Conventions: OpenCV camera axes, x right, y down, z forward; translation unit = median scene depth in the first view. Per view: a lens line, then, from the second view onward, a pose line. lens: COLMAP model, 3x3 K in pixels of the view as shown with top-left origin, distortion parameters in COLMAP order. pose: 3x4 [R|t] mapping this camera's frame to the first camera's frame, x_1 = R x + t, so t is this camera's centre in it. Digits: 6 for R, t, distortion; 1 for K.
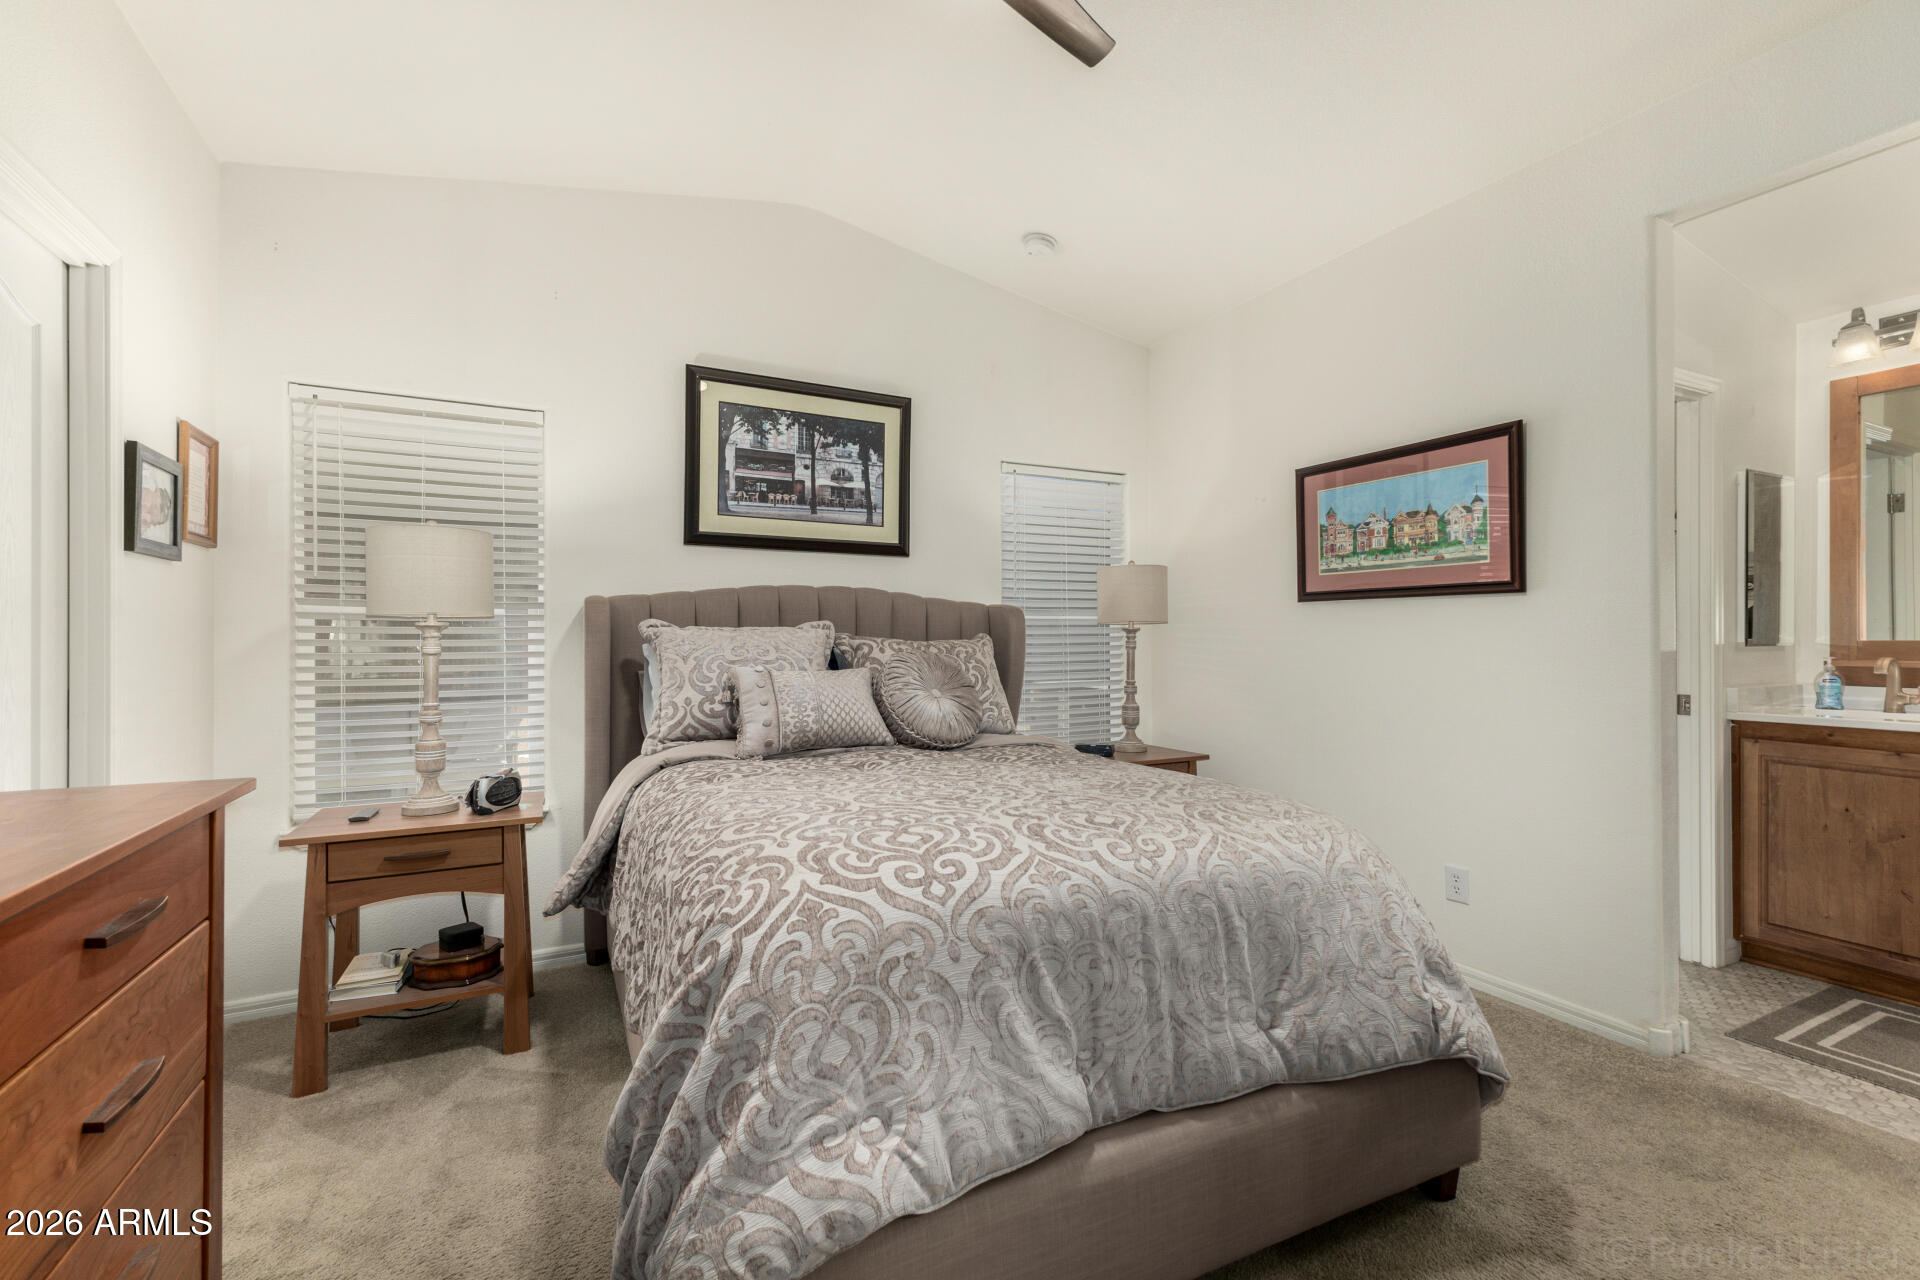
lens RADIAL K [[831.5, 0, 968.3], [0, 831.5, 636.8], [0, 0, 1]] dist [0.019971, -0.007688]
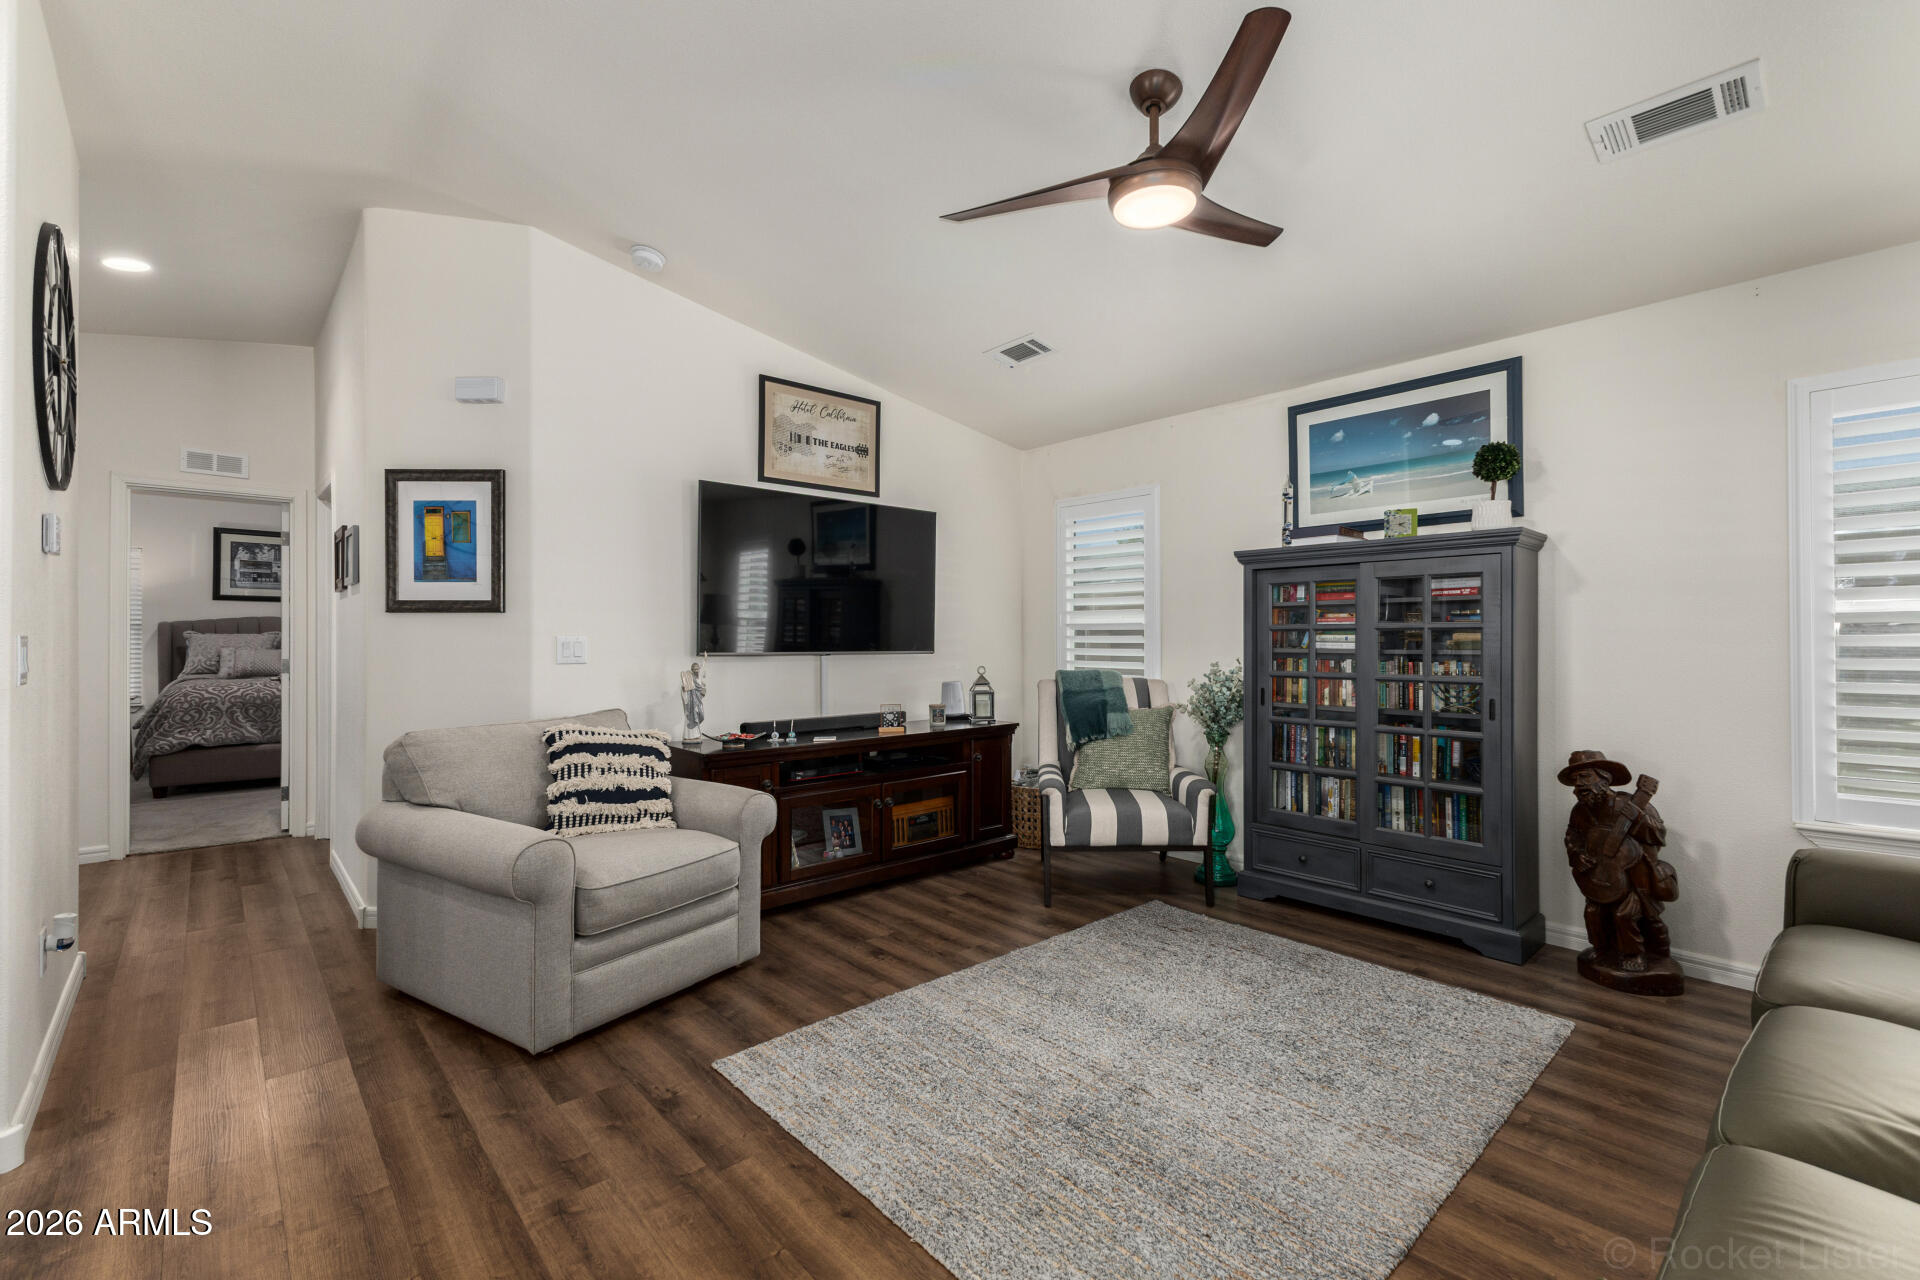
lens RADIAL K [[827.6, 0, 960.8], [0, 827.6, 635.6], [0, 0, 1]] dist [0.011145, -0.000449]
pose [[0.969132, 0.004708, 0.246497, 1.127884], [-0.004197, 0.999988, -0.002599, -0.007955], [-0.246506, 0.001484, 0.969140, -1.827645]]
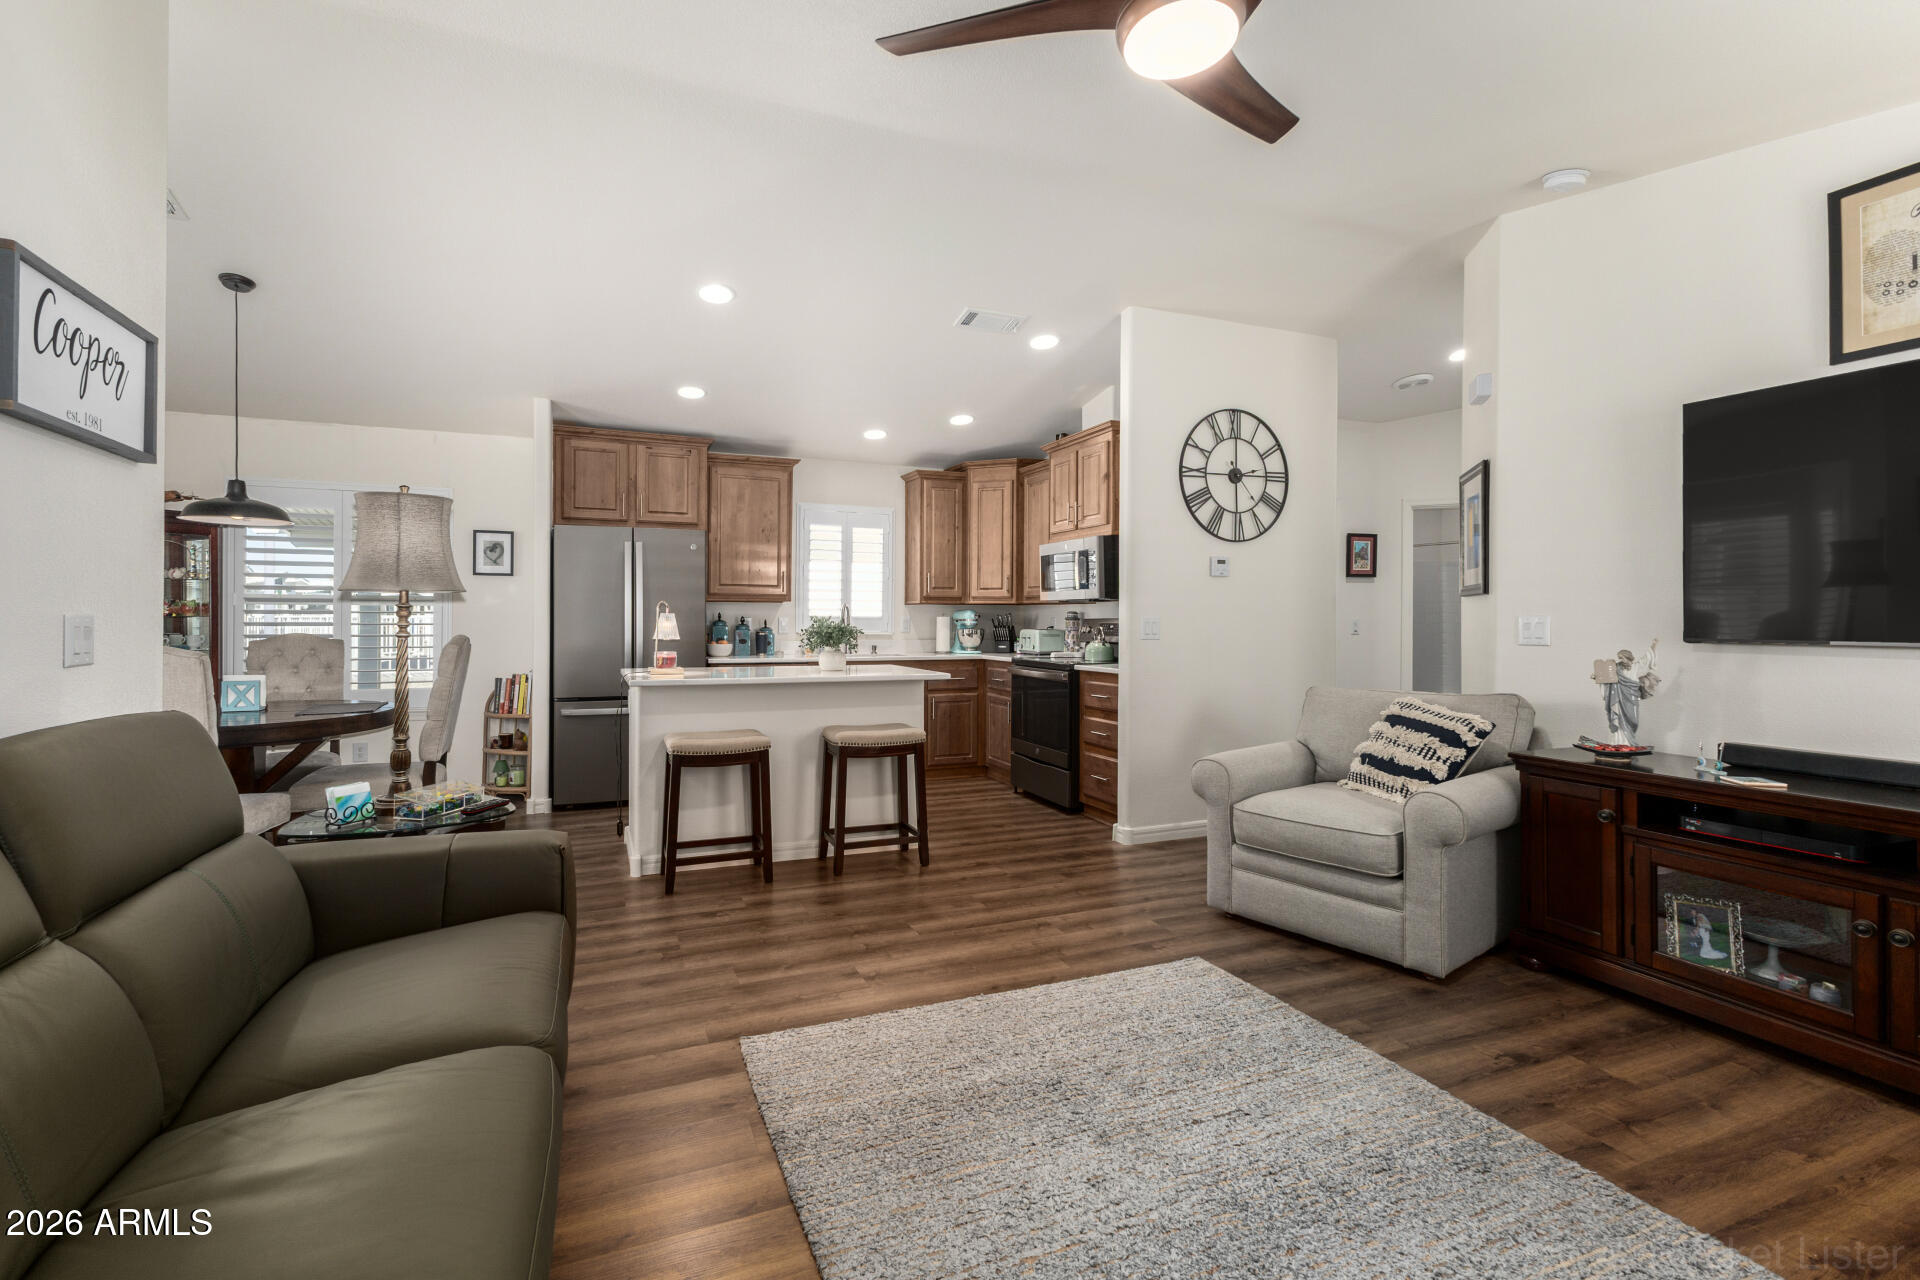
lens RADIAL K [[852.1, 0, 967.0], [0, 852.1, 606.7], [0, 0, 1]] dist [0.001616, -0.000114]
pose [[-0.067864, -0.011155, -0.997632, 1.940611], [0.001529, 0.999935, -0.011285, -0.008869], [0.997693, -0.002291, -0.067843, -1.326117]]
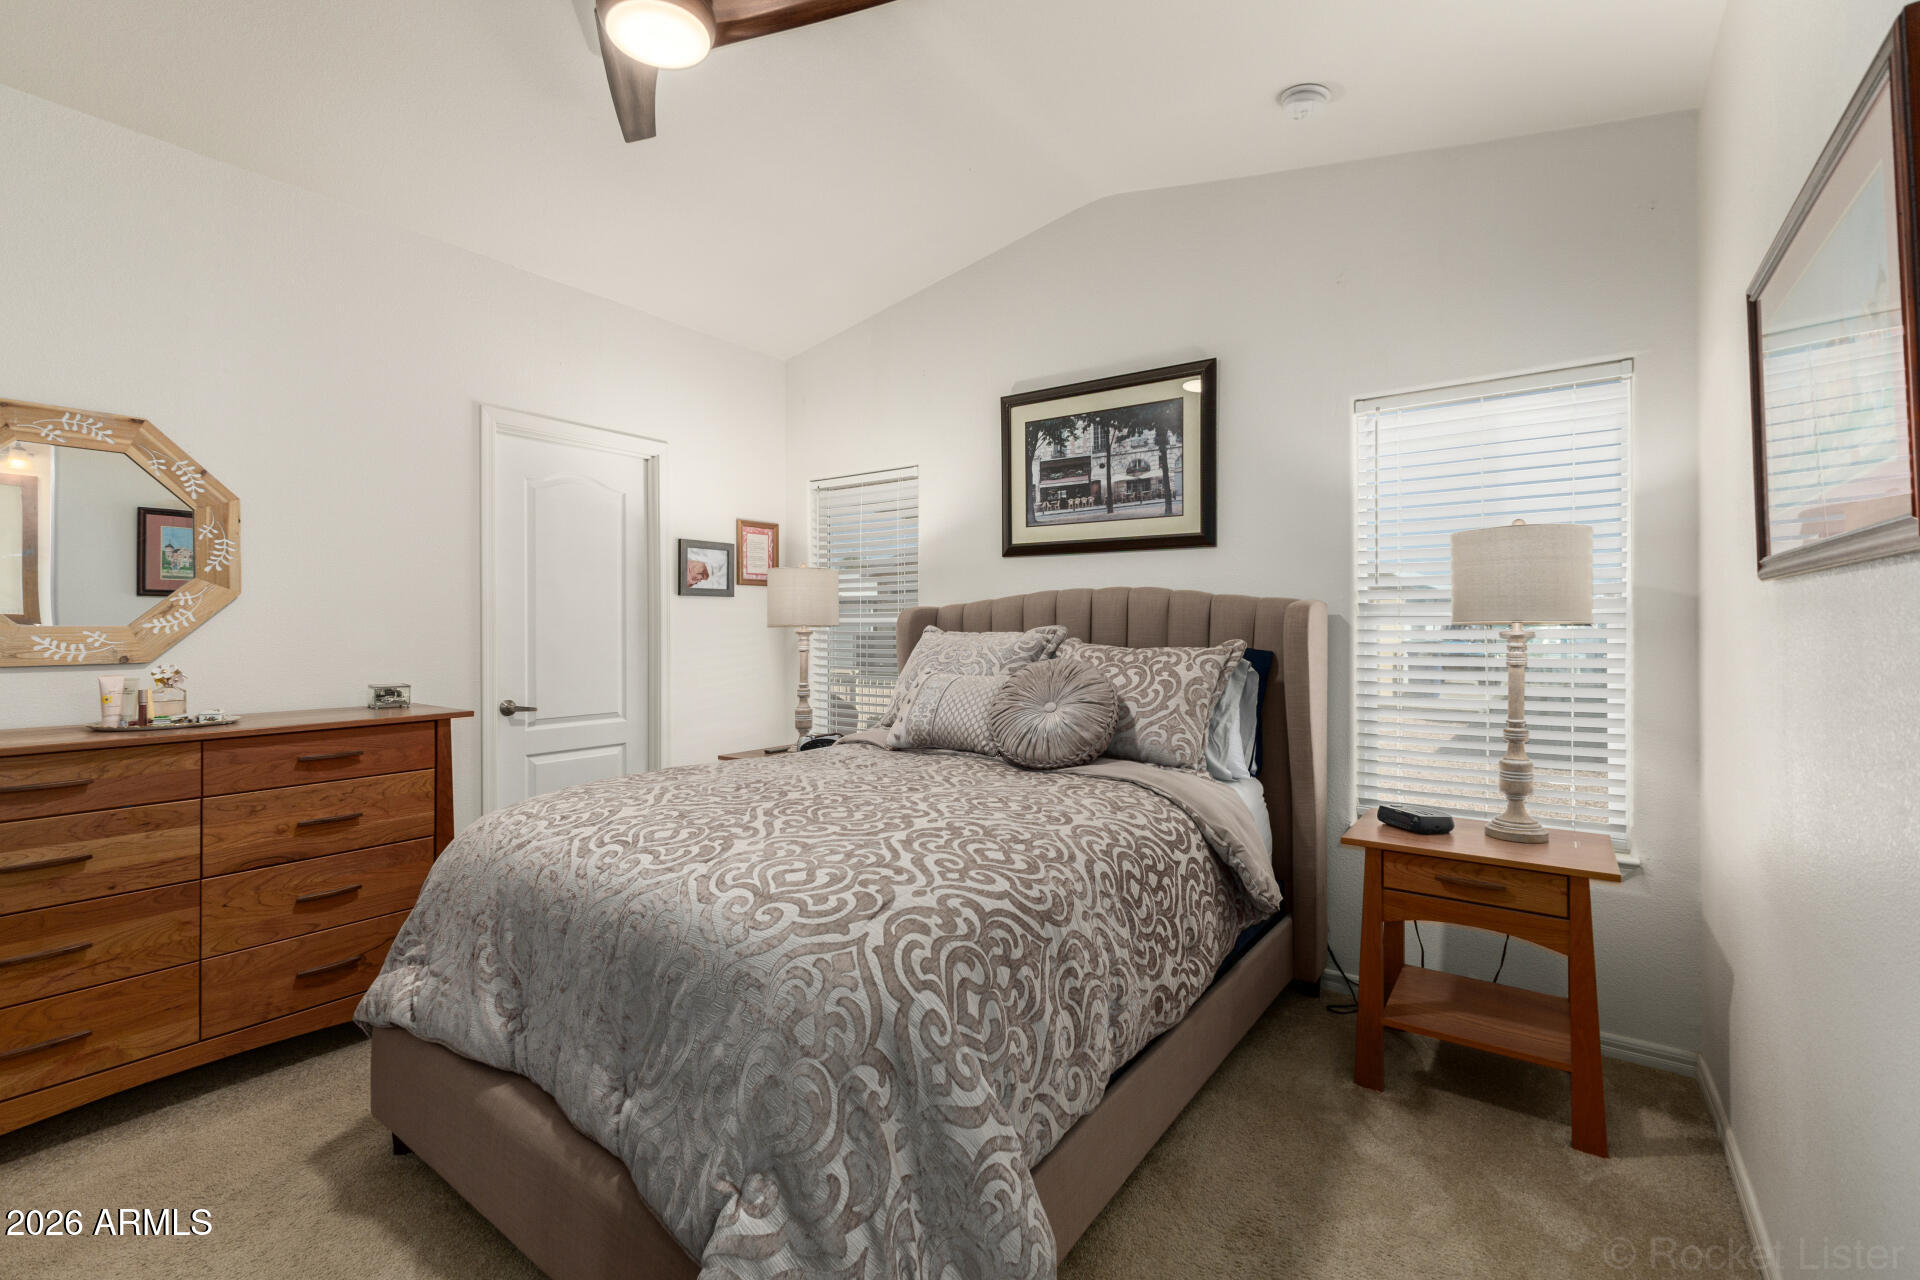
lens RADIAL K [[834.4, 0, 981.1], [0, 834.4, 631.3], [0, 0, 1]] dist [0.004286, 0.000017]
pose [[0.452921, 0.011898, -0.891471, 0.620445], [0.003782, 0.999876, 0.015266, -0.025729], [0.891543, -0.010286, 0.452820, 0.432639]]
